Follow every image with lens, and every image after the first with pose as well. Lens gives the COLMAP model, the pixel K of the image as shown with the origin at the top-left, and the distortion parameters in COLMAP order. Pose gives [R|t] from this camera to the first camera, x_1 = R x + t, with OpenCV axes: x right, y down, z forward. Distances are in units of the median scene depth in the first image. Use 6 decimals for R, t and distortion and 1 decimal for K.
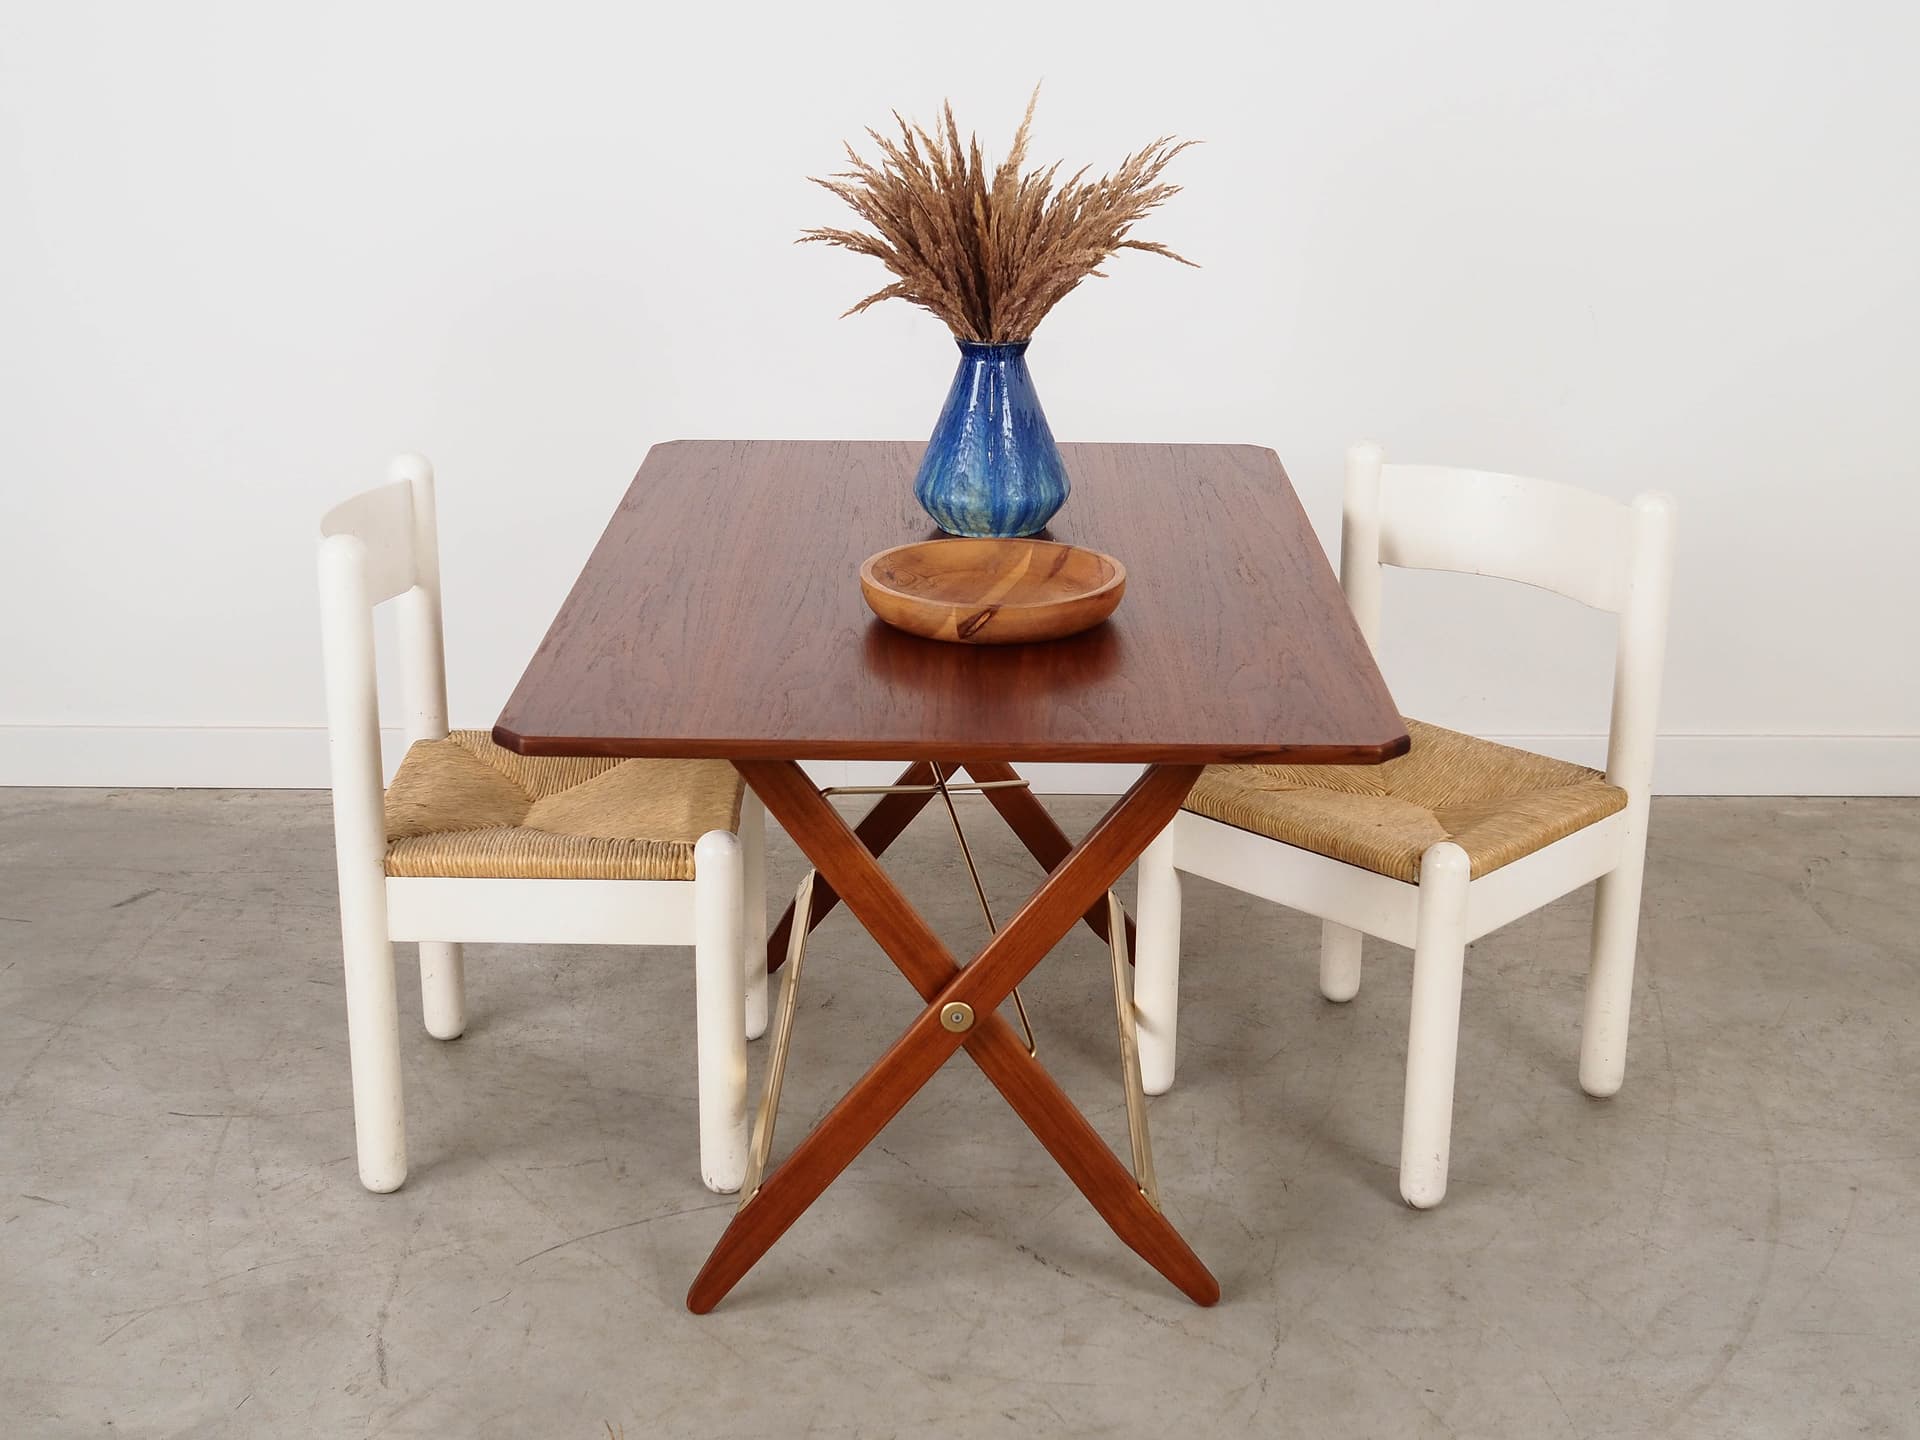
lens RADIAL K [[2370.3, 0, 960.0], [0, 2370.3, 720.0], [0, 0, 1]] dist [-0.008477, 0.024774]
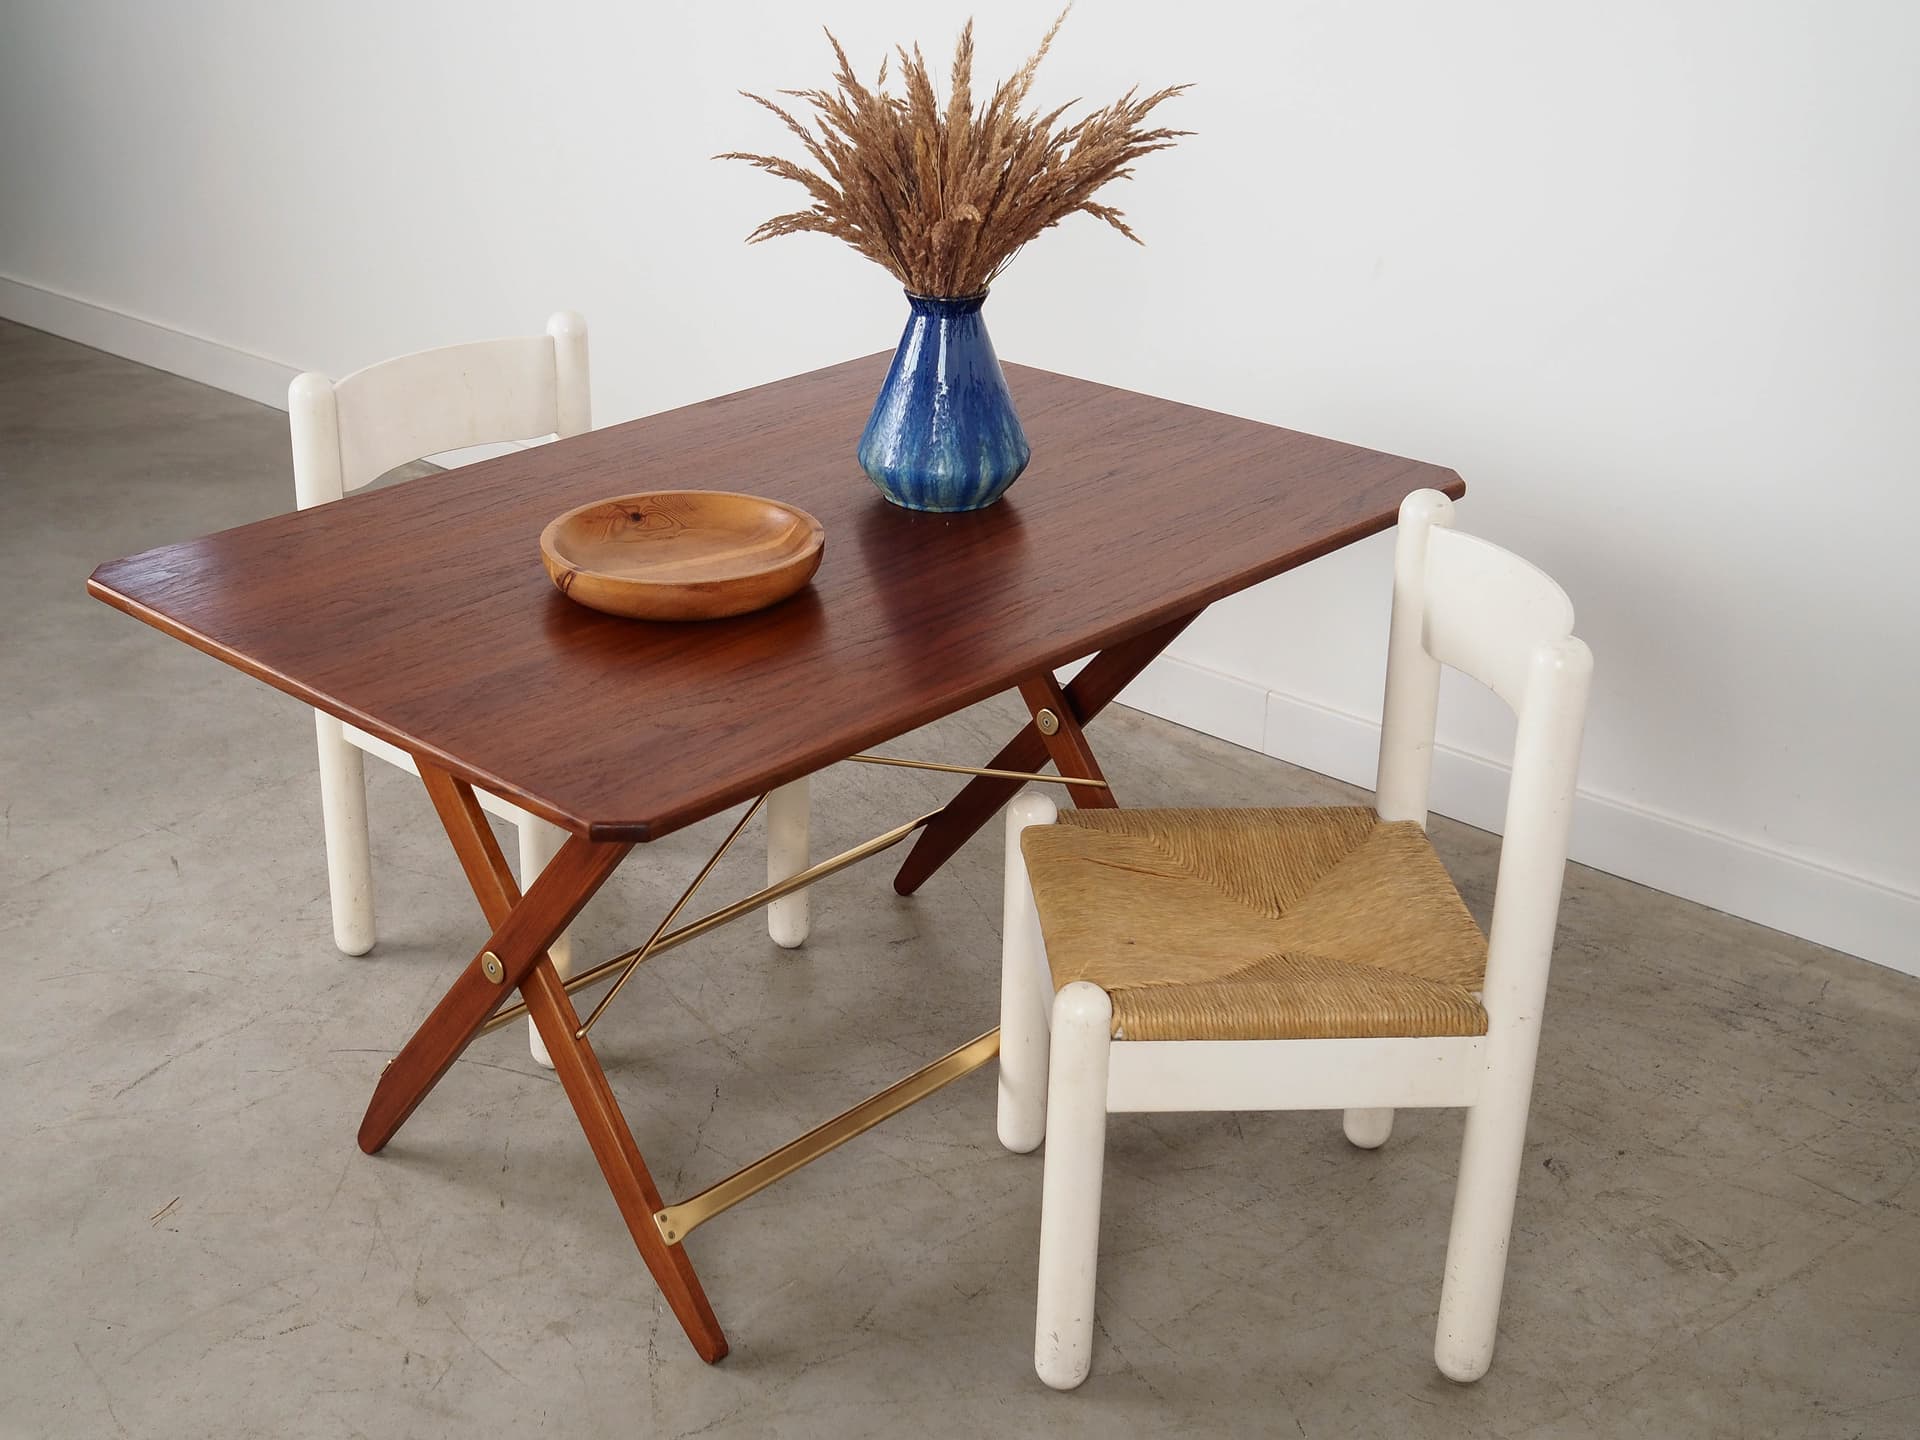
lens RADIAL K [[2370.3, 0, 960.0], [0, 2370.3, 720.0], [0, 0, 1]] dist [-0.008477, 0.024774]
pose [[0.728262, 0.276460, -0.627060, 0.641767], [-0.224901, 0.960756, 0.162383, -0.155314], [0.647344, 0.022769, 0.761858, 0.330691]]
